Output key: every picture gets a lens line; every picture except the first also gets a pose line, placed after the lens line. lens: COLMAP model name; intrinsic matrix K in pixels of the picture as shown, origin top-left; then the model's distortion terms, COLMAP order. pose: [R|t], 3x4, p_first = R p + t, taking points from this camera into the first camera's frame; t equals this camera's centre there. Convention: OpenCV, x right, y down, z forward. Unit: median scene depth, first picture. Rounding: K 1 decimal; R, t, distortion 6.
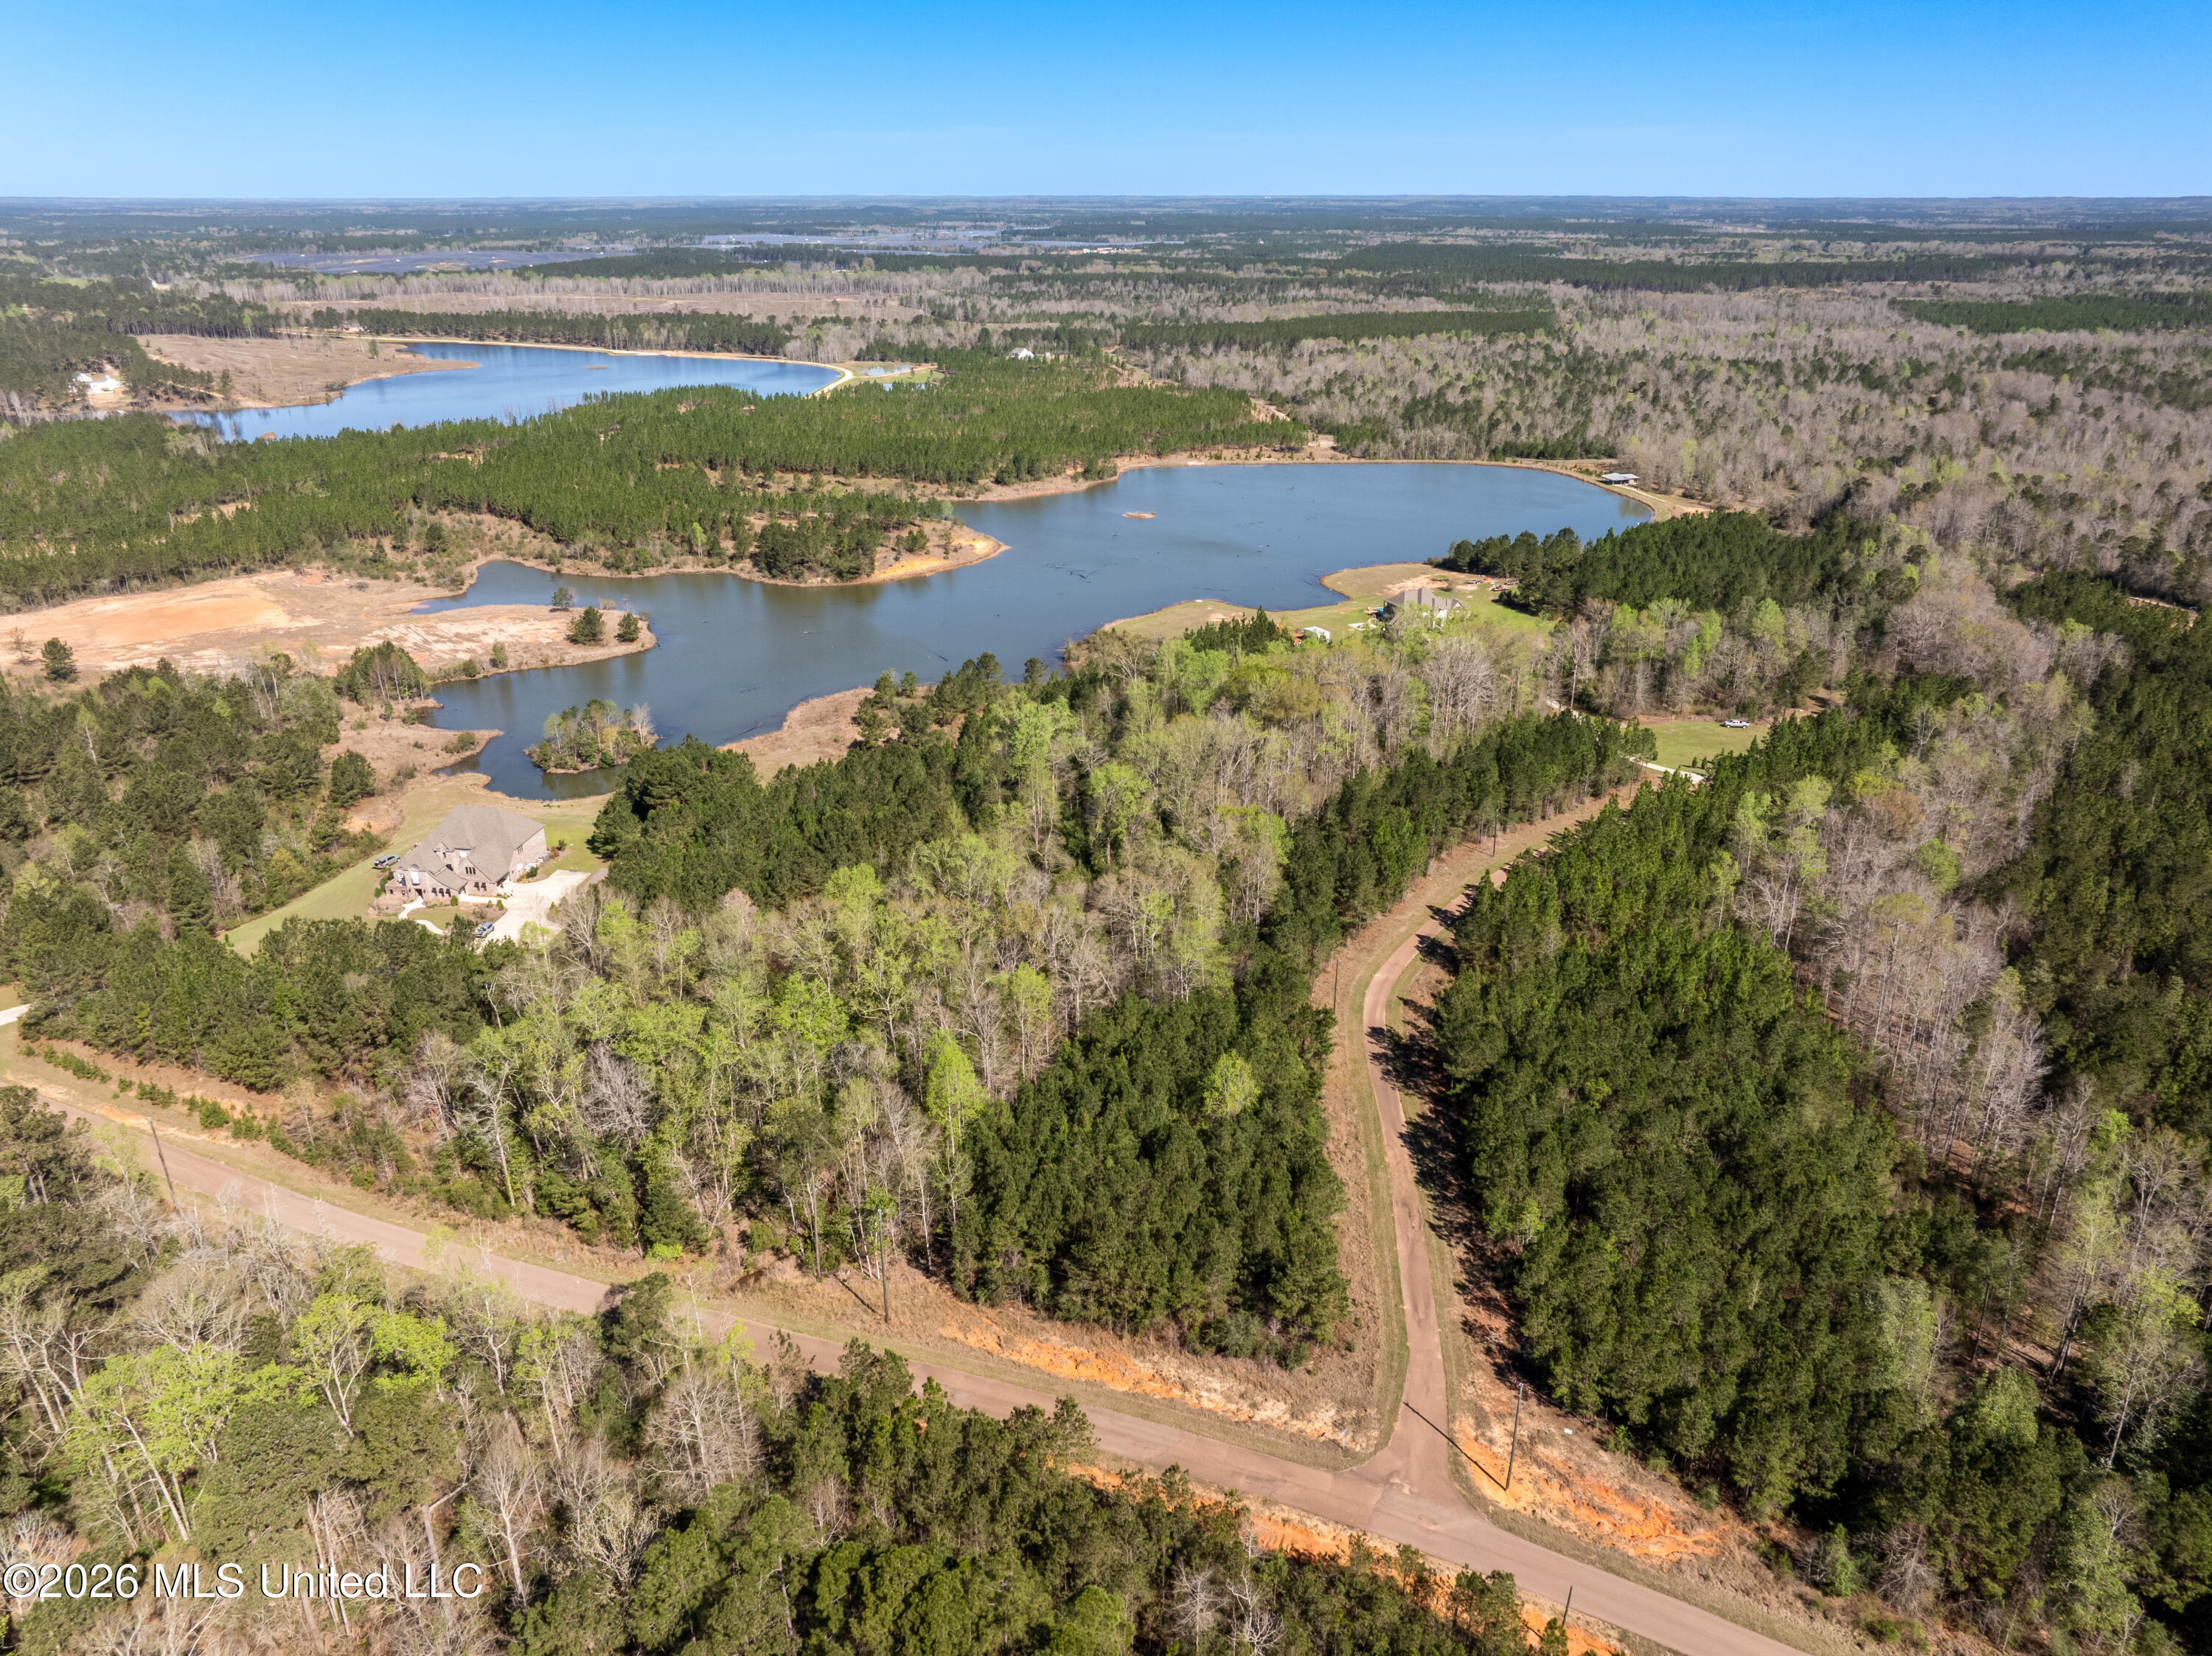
lens RADIAL K [[1541.0, 0, 1111.0], [0, 1541.0, 826.7], [0, 0, 1]] dist [-0.009891, 0.006474]
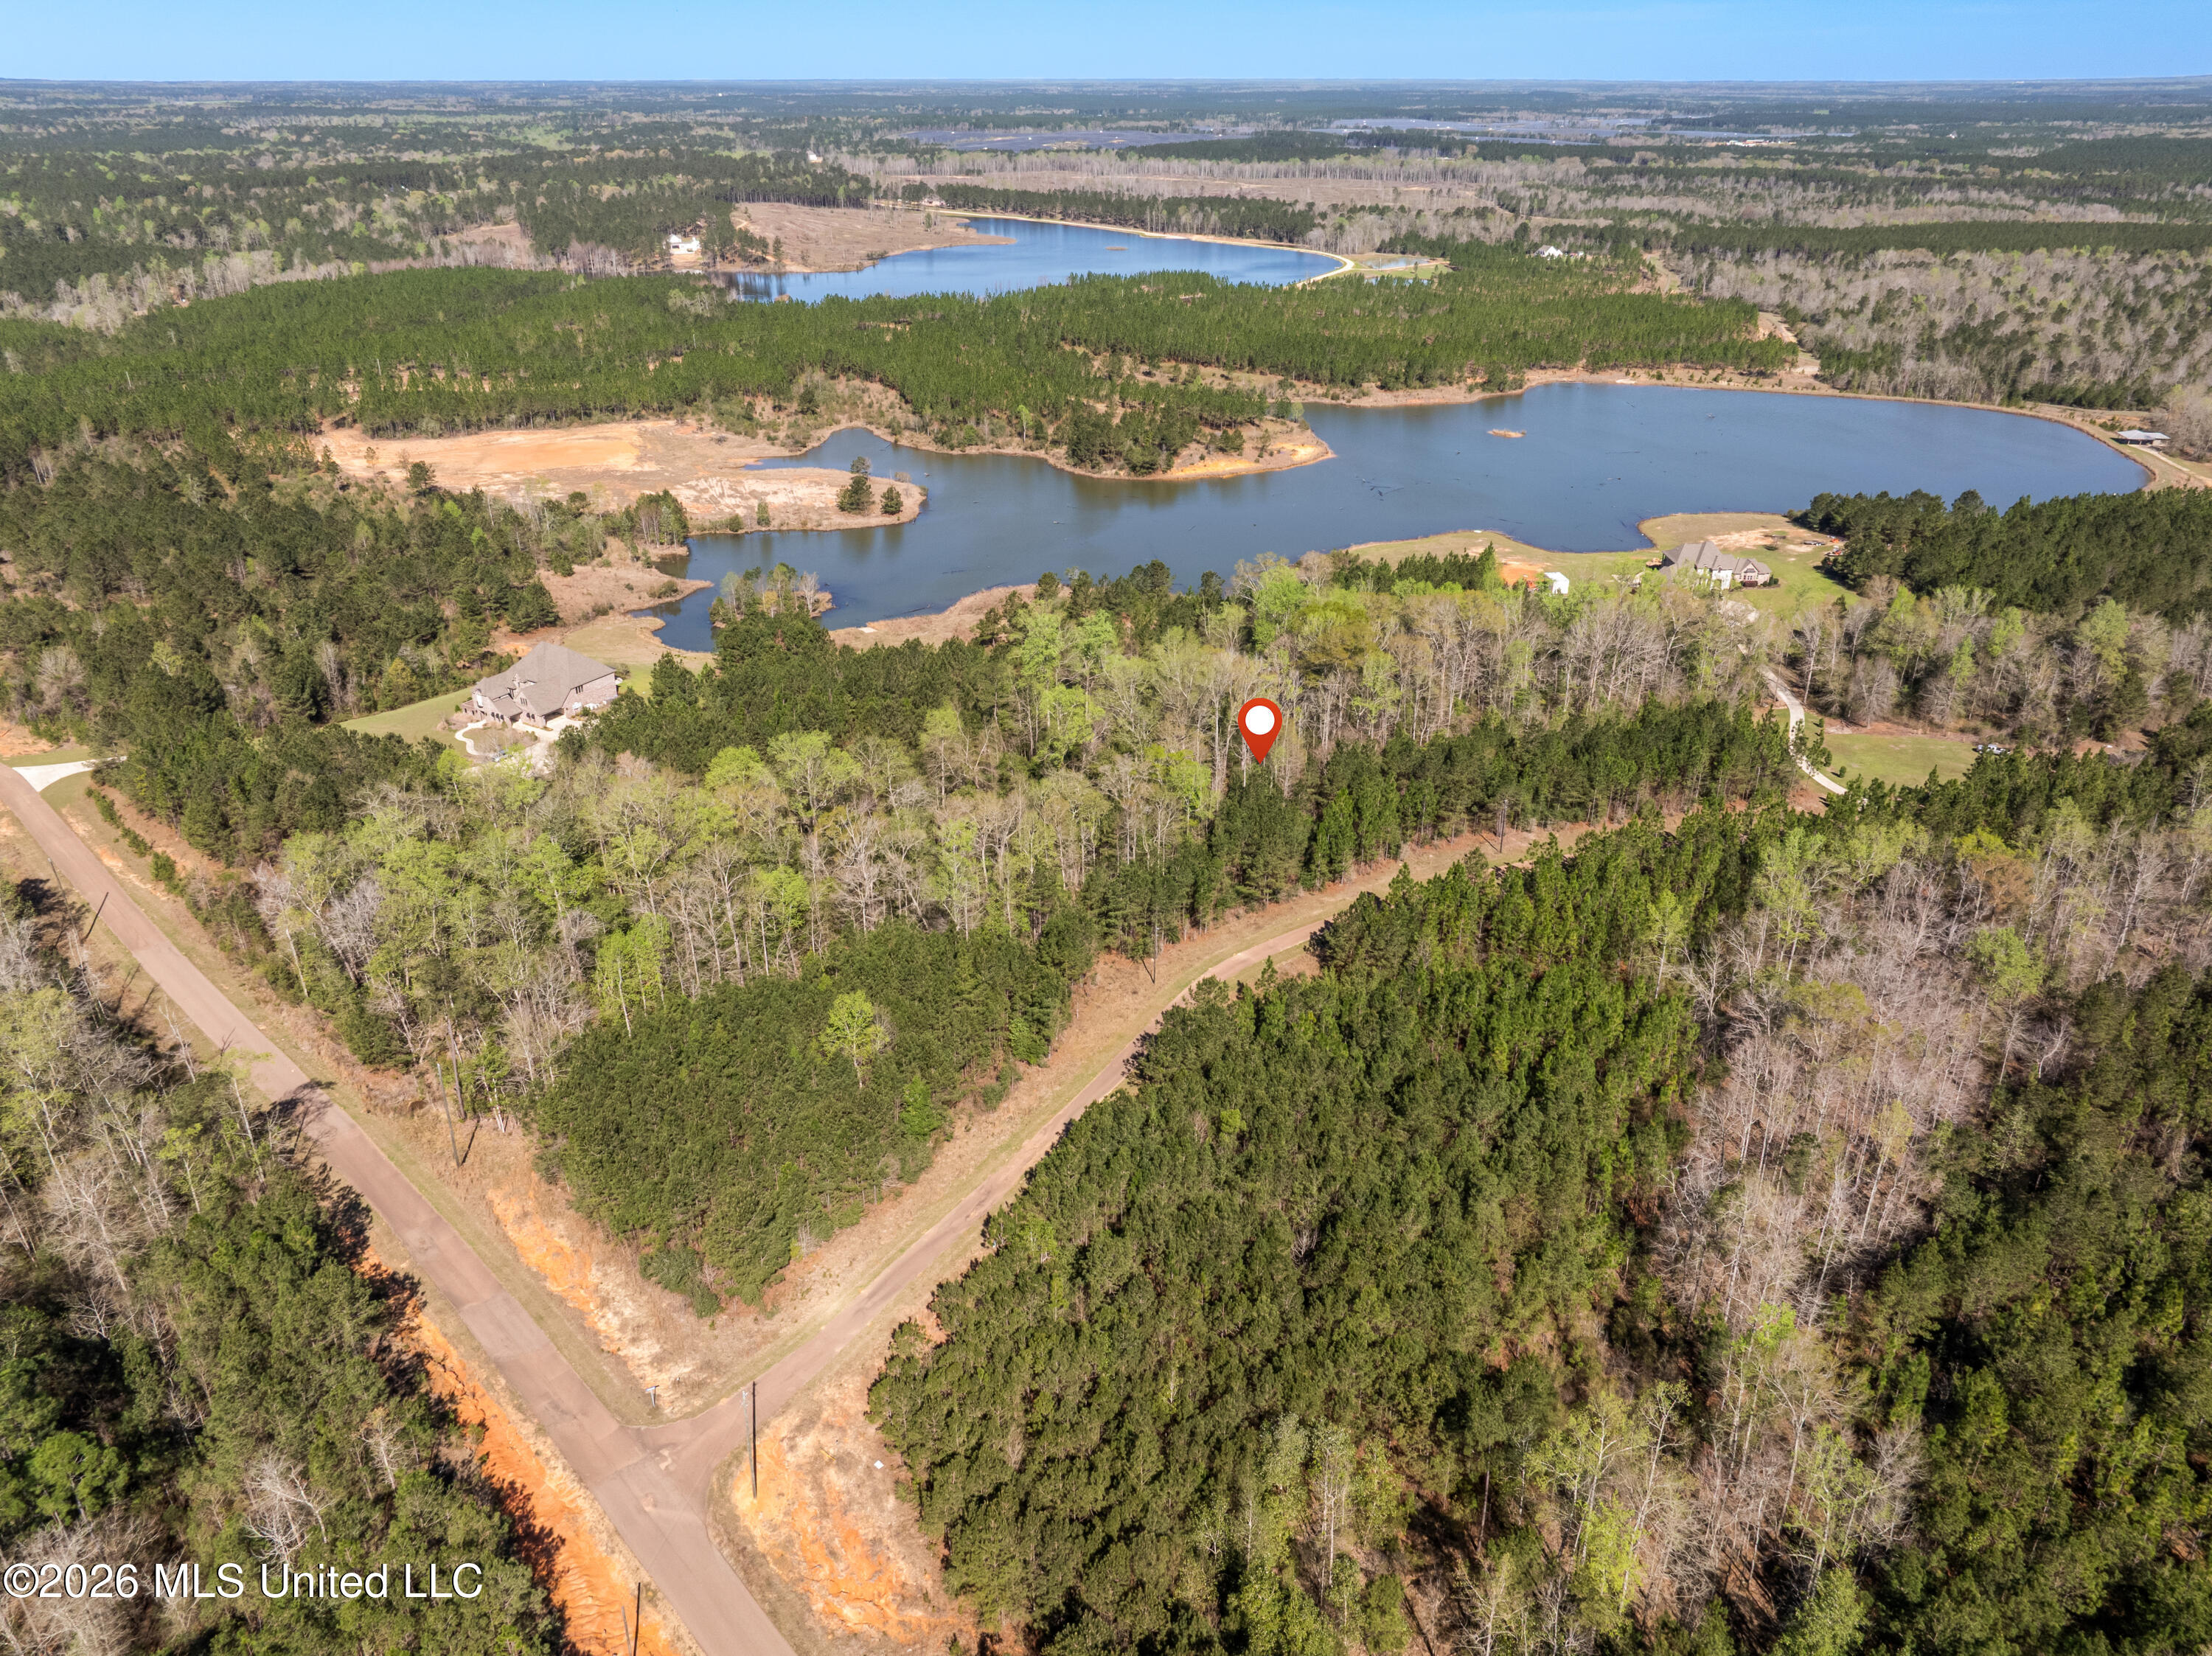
lens RADIAL K [[1541.0, 0, 1111.0], [0, 1541.0, 826.7], [0, 0, 1]] dist [-0.009891, 0.006474]
pose [[0.924960, 0.168056, -0.340891, 0.137325], [-0.146030, 0.985226, 0.089475, -0.016519], [0.350891, -0.032980, 0.935835, 0.042207]]
